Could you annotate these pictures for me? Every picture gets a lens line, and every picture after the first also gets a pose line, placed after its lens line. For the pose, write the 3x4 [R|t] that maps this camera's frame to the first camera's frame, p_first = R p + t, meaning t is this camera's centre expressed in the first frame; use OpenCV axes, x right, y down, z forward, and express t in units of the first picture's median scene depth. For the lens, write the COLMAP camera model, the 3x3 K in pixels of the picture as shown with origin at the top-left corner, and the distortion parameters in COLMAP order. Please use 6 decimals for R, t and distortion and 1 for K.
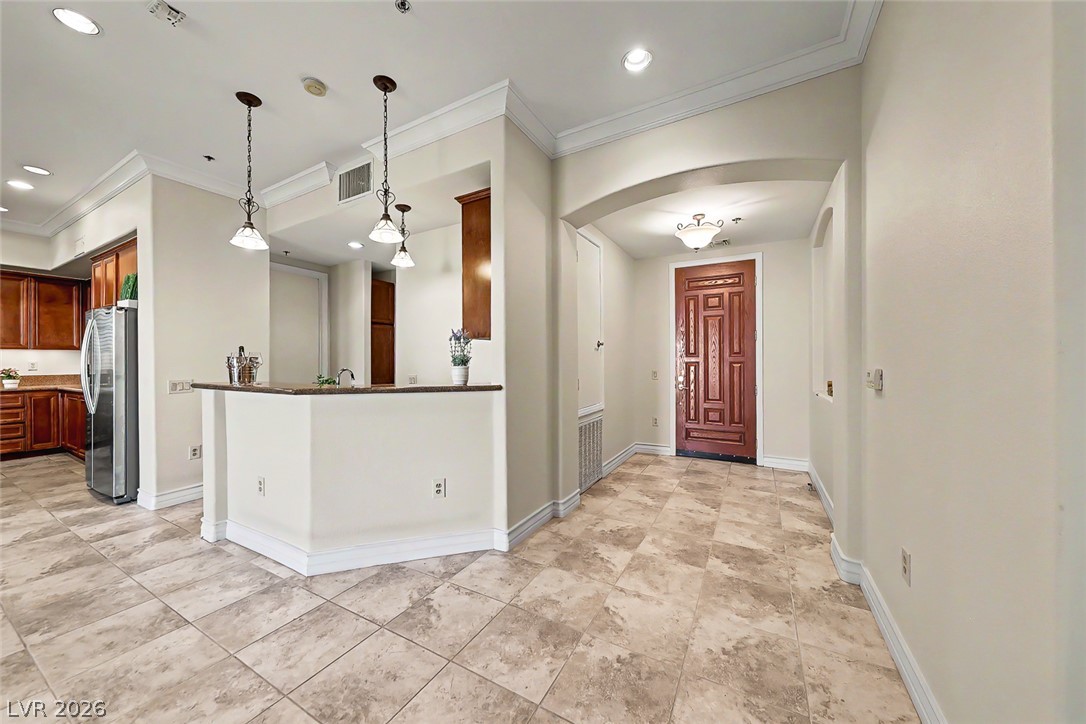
lens RADIAL K [[383.2, 0, 536.3], [0, 383.2, 360.8], [0, 0, 1]] dist [0.001167, -0.000431]
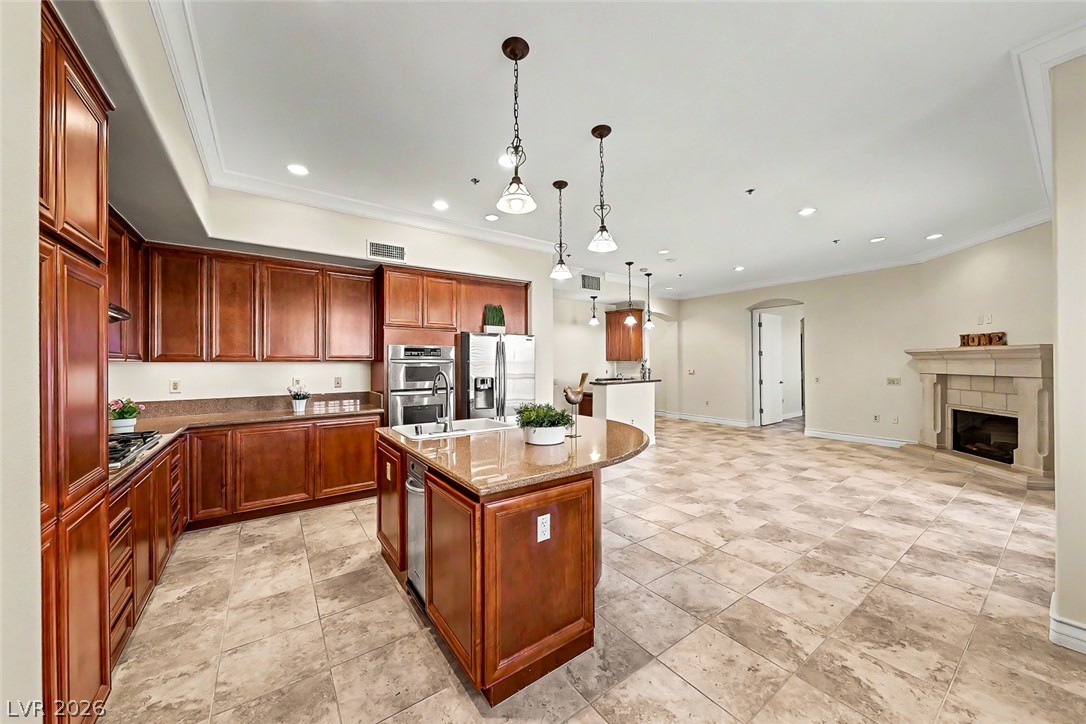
lens RADIAL K [[383.2, 0, 536.3], [0, 383.2, 360.8], [0, 0, 1]] dist [0.001167, -0.000431]
pose [[0.429772, 0.001389, 0.902936, -2.282247], [0.003674, 0.999988, -0.003288, -0.041003], [-0.902930, 0.004730, 0.429761, 0.347294]]
